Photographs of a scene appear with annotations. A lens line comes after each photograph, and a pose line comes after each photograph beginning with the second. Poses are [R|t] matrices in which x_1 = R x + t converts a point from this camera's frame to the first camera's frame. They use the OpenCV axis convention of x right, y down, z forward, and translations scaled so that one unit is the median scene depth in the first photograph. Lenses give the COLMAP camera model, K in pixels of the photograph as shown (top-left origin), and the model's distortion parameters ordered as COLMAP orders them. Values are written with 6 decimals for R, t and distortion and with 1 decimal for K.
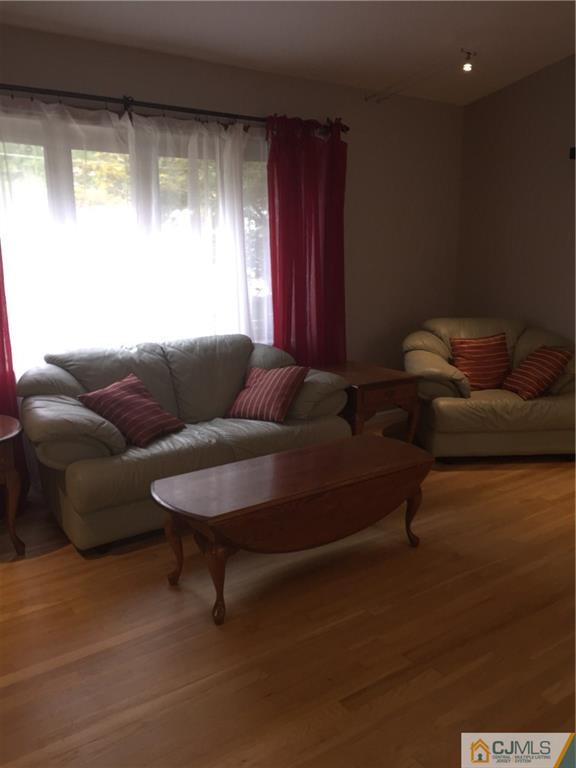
lens RADIAL K [[649.6, 0, 288.0], [0, 649.6, 384.0], [0, 0, 1]] dist [0.000840, -0.004287]
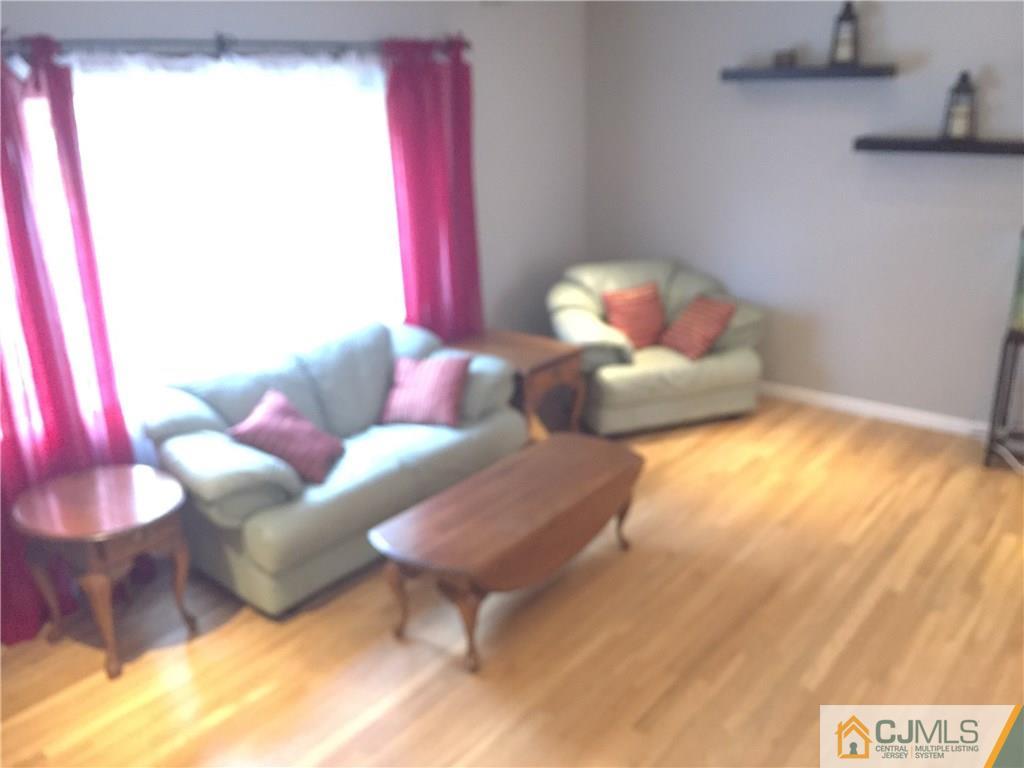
lens RADIAL K [[888.5, 0, 512.0], [0, 888.5, 384.0], [0, 0, 1]] dist [0.001967, -0.005002]
pose [[0.965140, -0.101292, 0.241340, -0.195352], [0.075078, 0.990470, 0.115463, -0.116640], [-0.250736, -0.093318, 0.963547, -0.136782]]
